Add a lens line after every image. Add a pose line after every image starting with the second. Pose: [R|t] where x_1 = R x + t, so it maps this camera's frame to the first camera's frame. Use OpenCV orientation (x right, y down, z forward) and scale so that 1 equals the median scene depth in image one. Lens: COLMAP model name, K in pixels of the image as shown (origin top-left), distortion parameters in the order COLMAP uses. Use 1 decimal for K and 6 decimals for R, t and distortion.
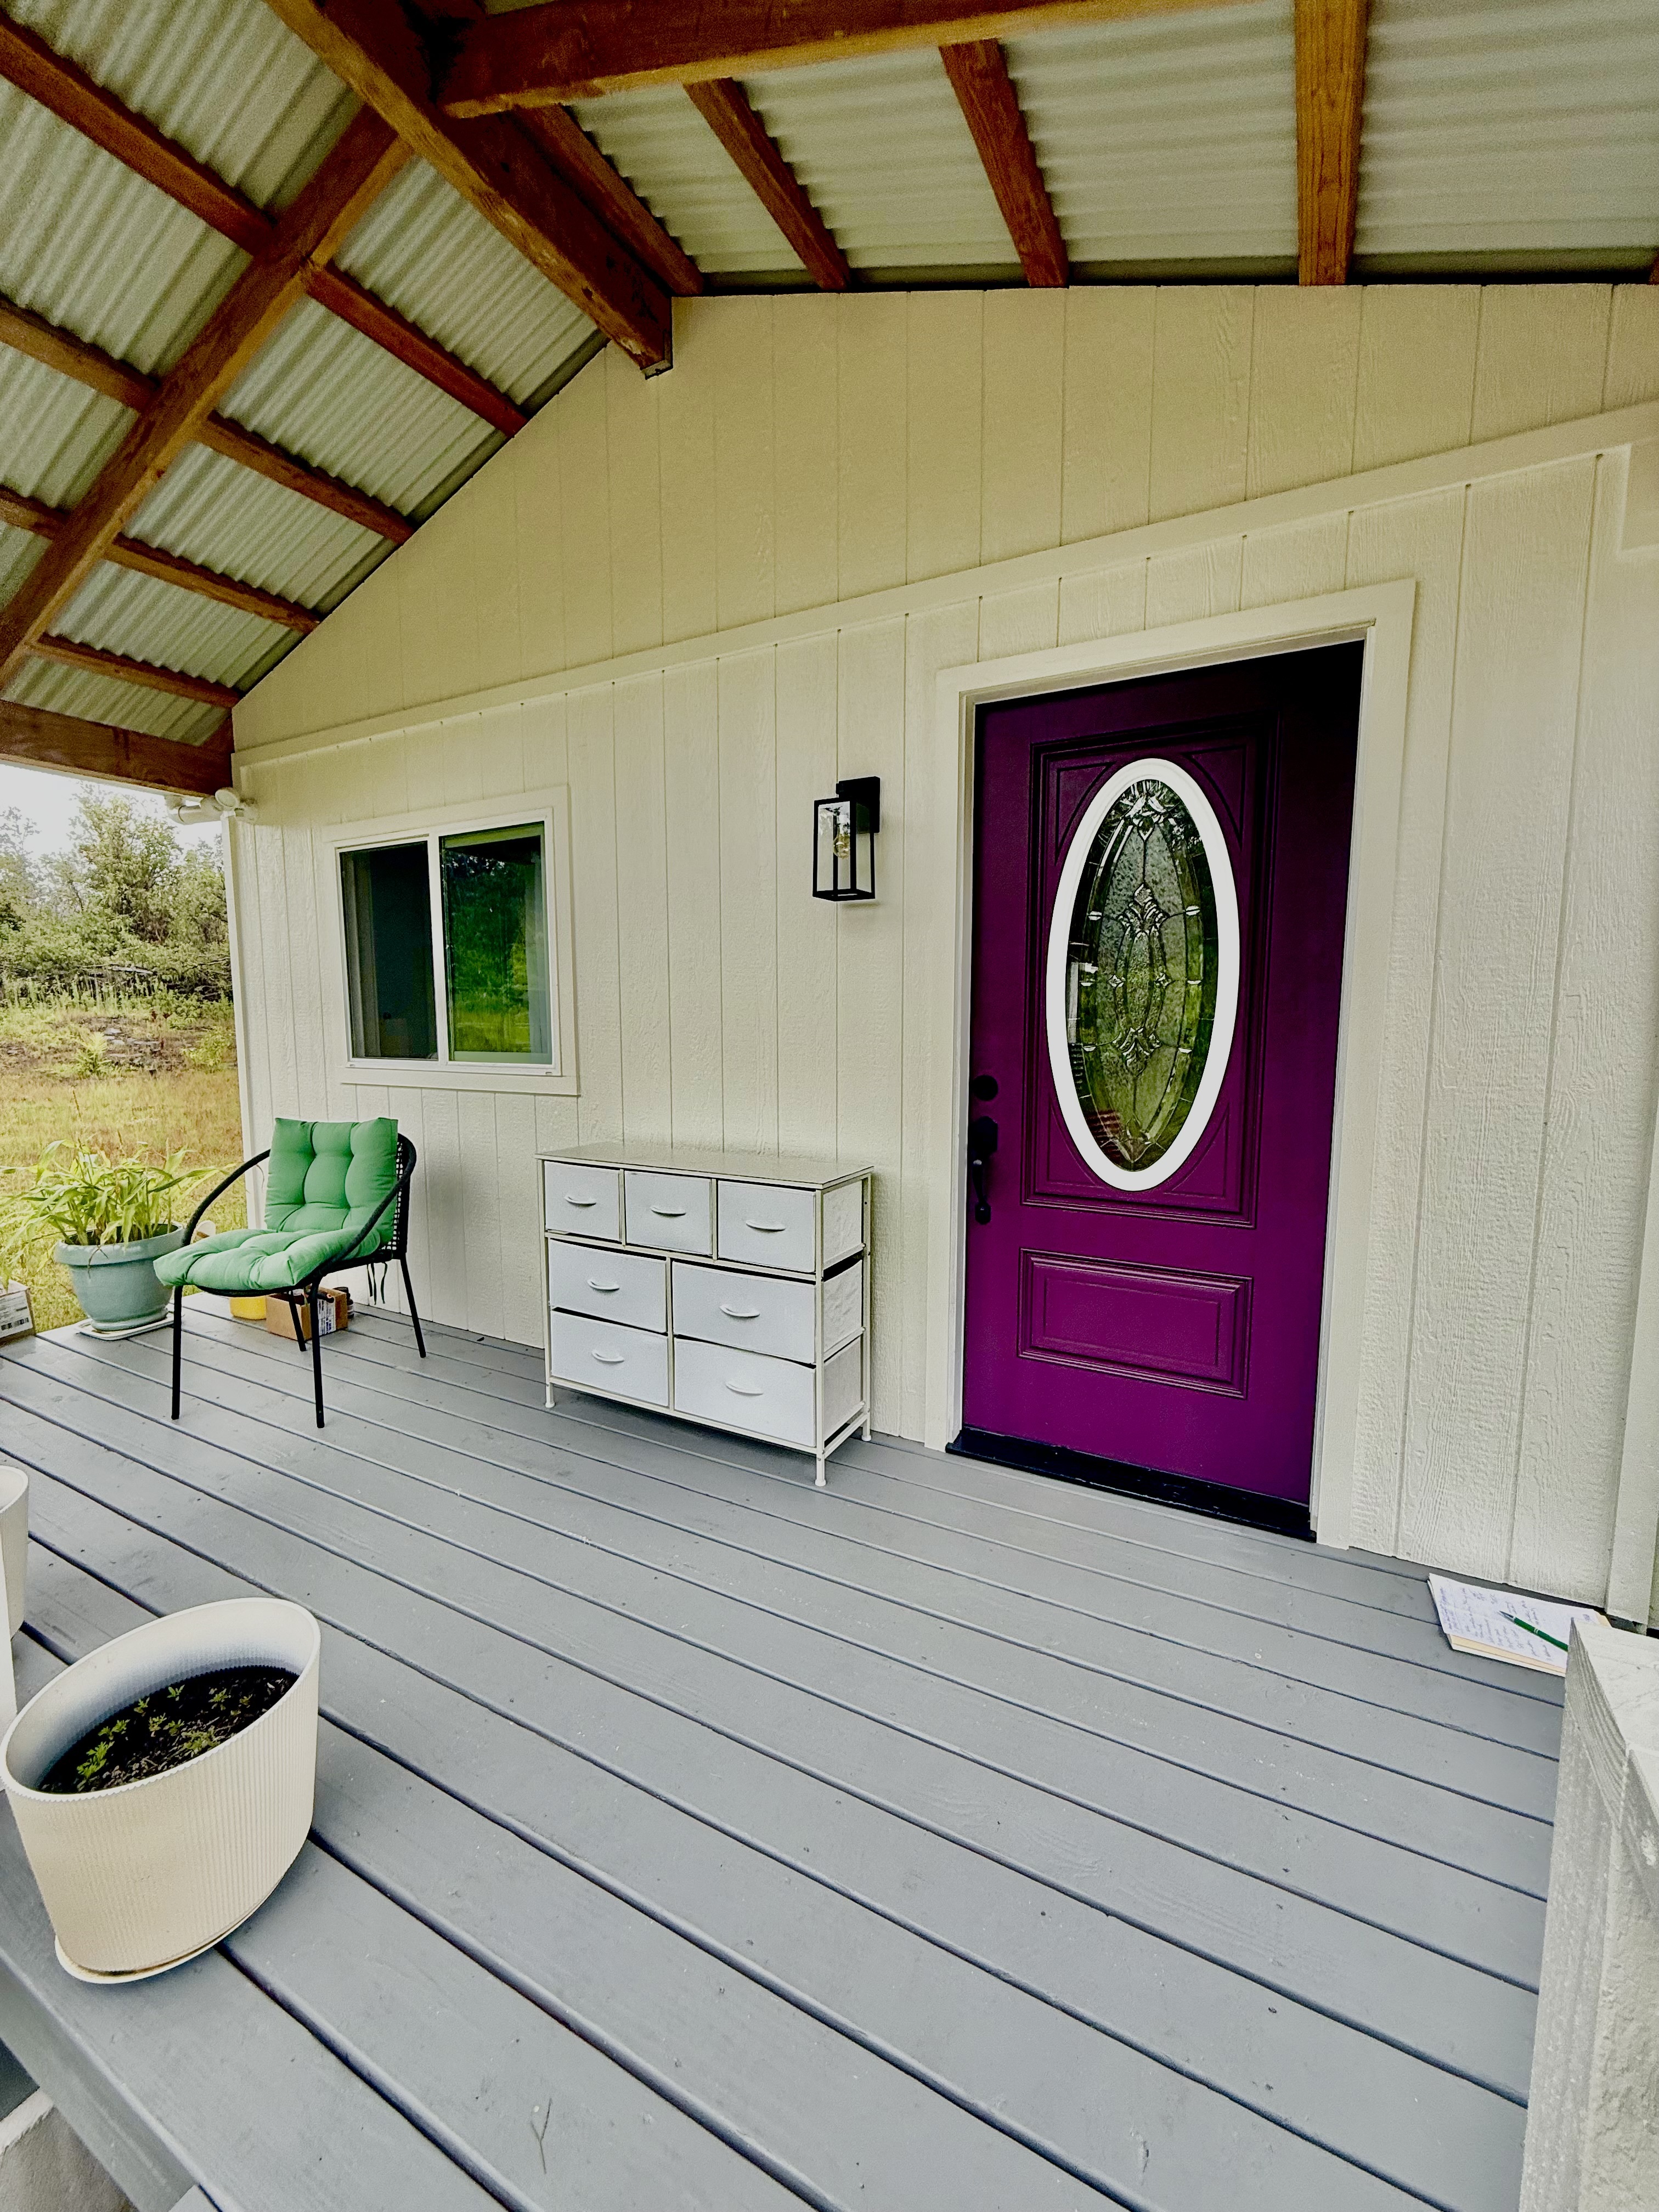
lens RADIAL K [[879.9, 0, 832.9], [0, 879.9, 1103.8], [0, 0, 1]] dist [-0.000379, -0.000227]
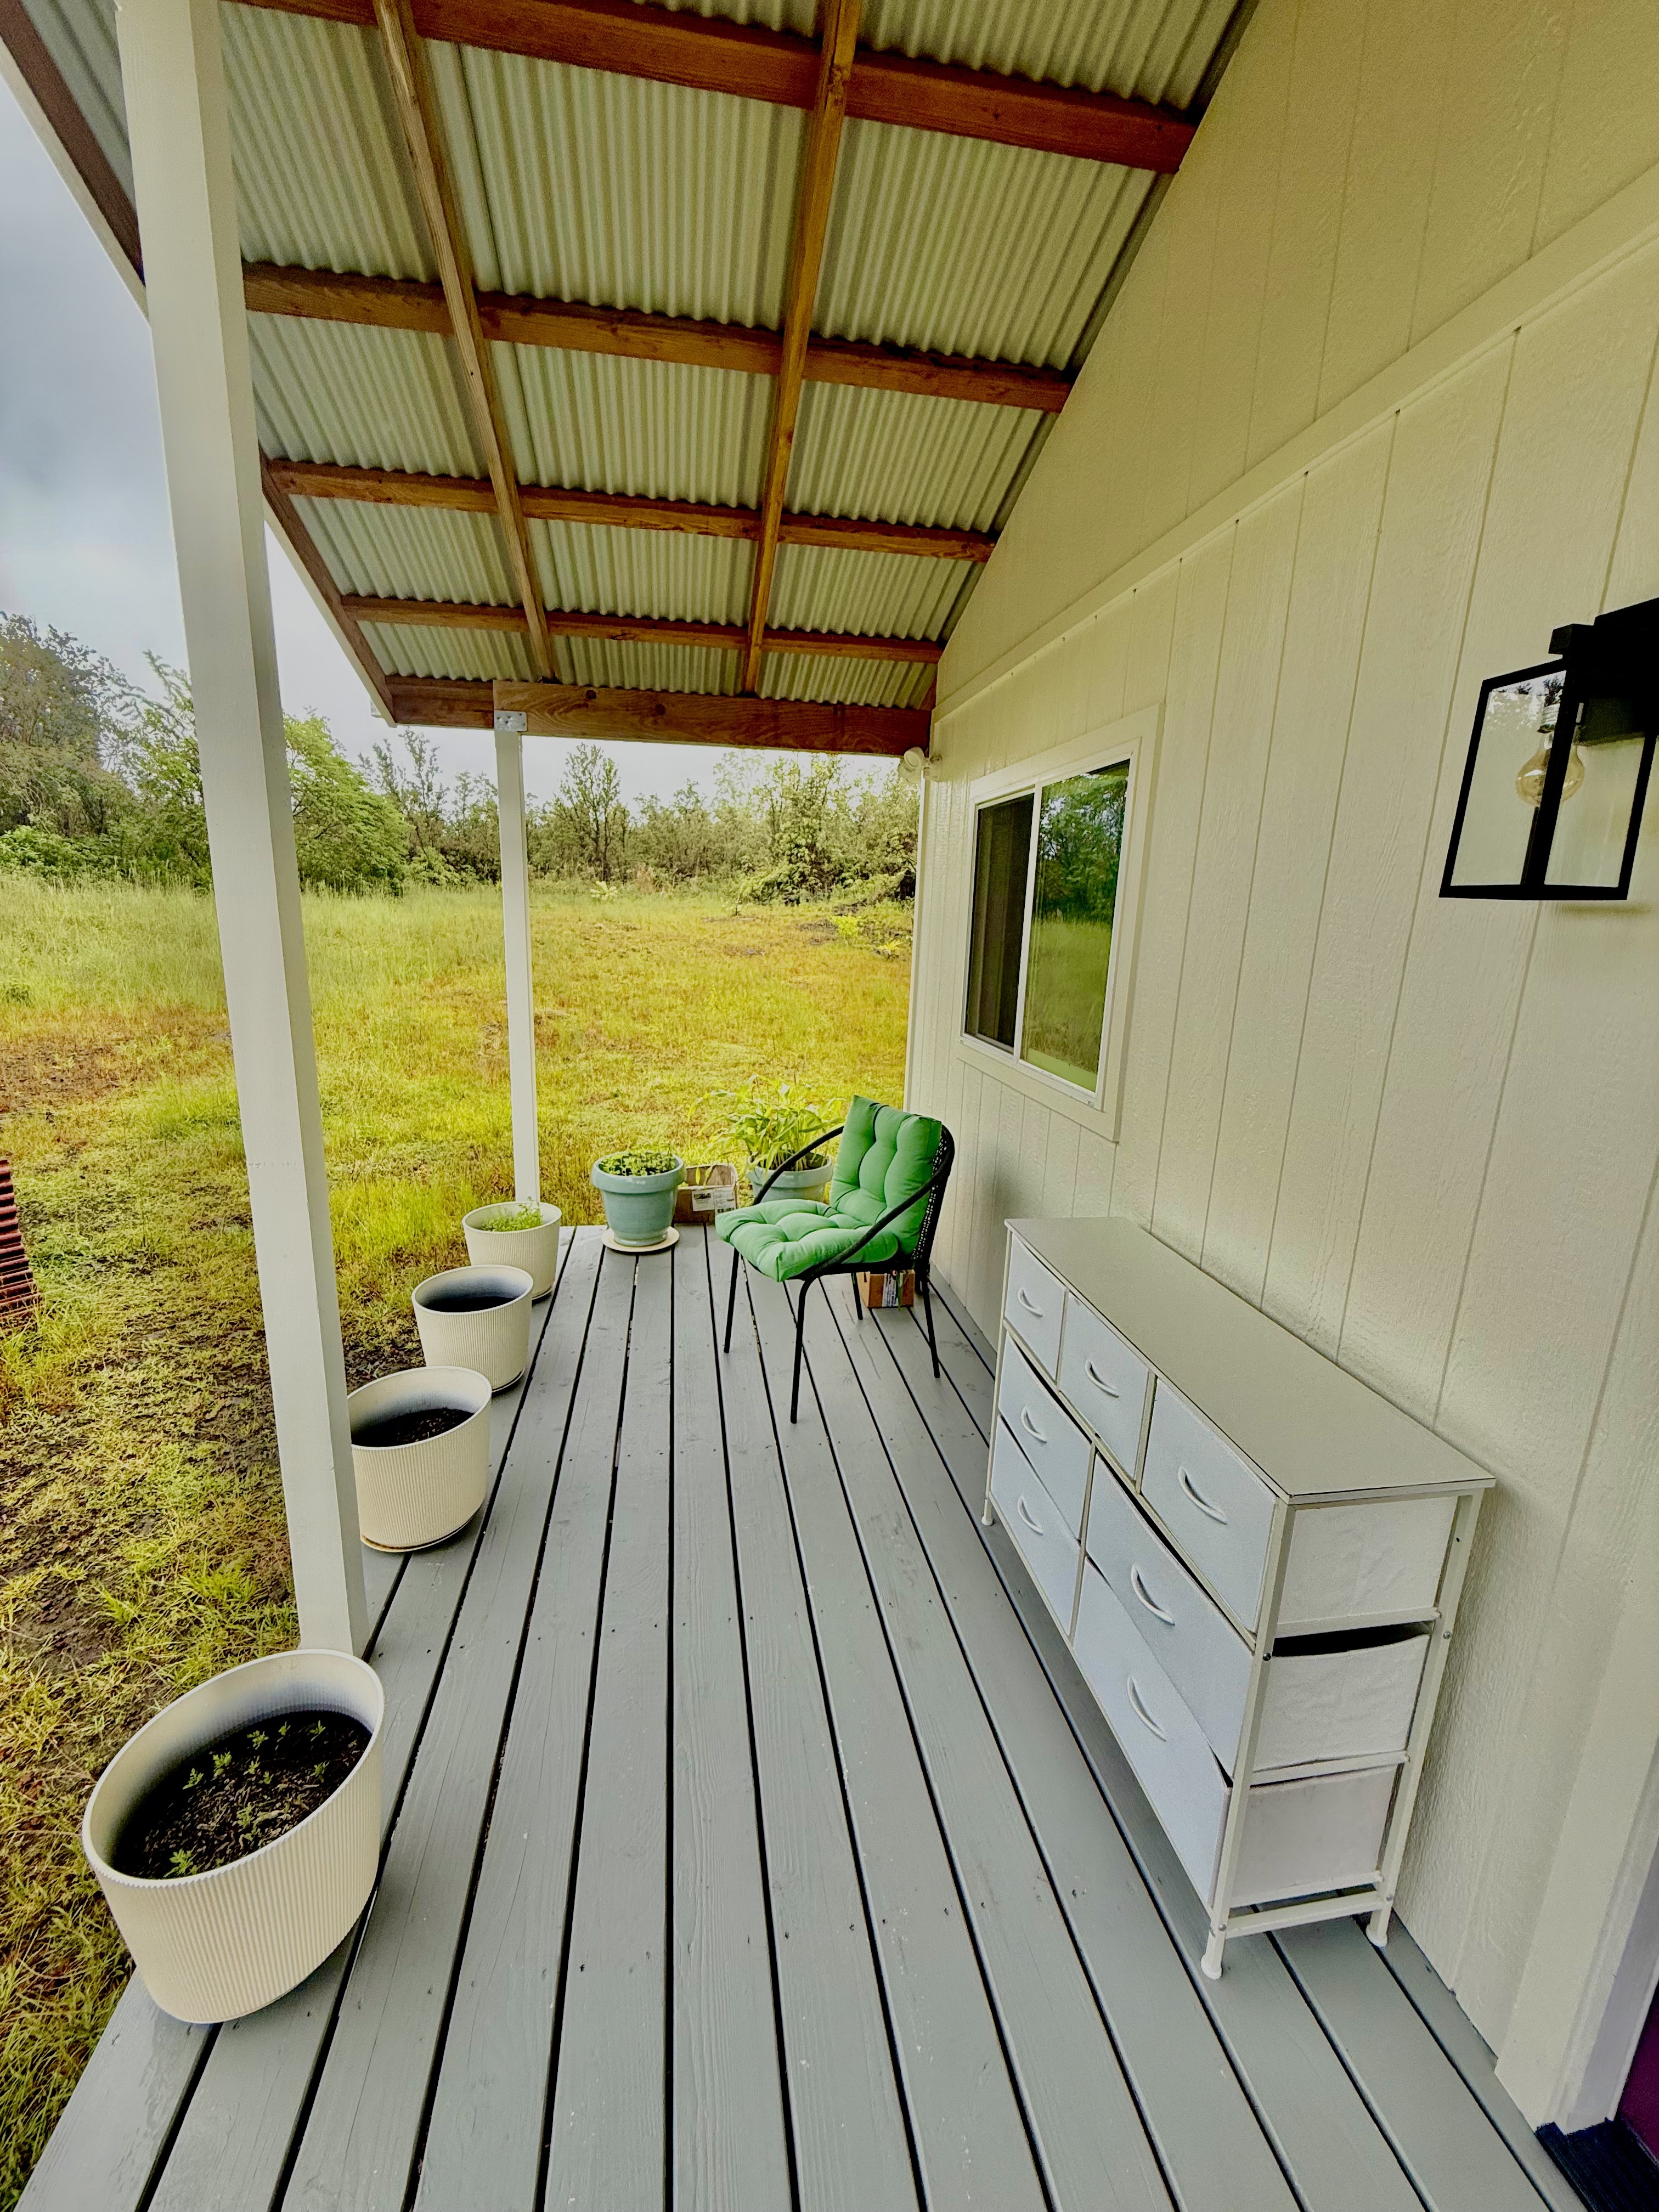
lens RADIAL K [[879.9, 0, 832.9], [0, 879.9, 1103.8], [0, 0, 1]] dist [-0.000379, -0.000227]
pose [[0.613201, 0.192770, -0.766044, 0.124370], [-0.112435, 0.981192, 0.156908, -0.131052], [0.781884, -0.010086, 0.623343, 0.362244]]
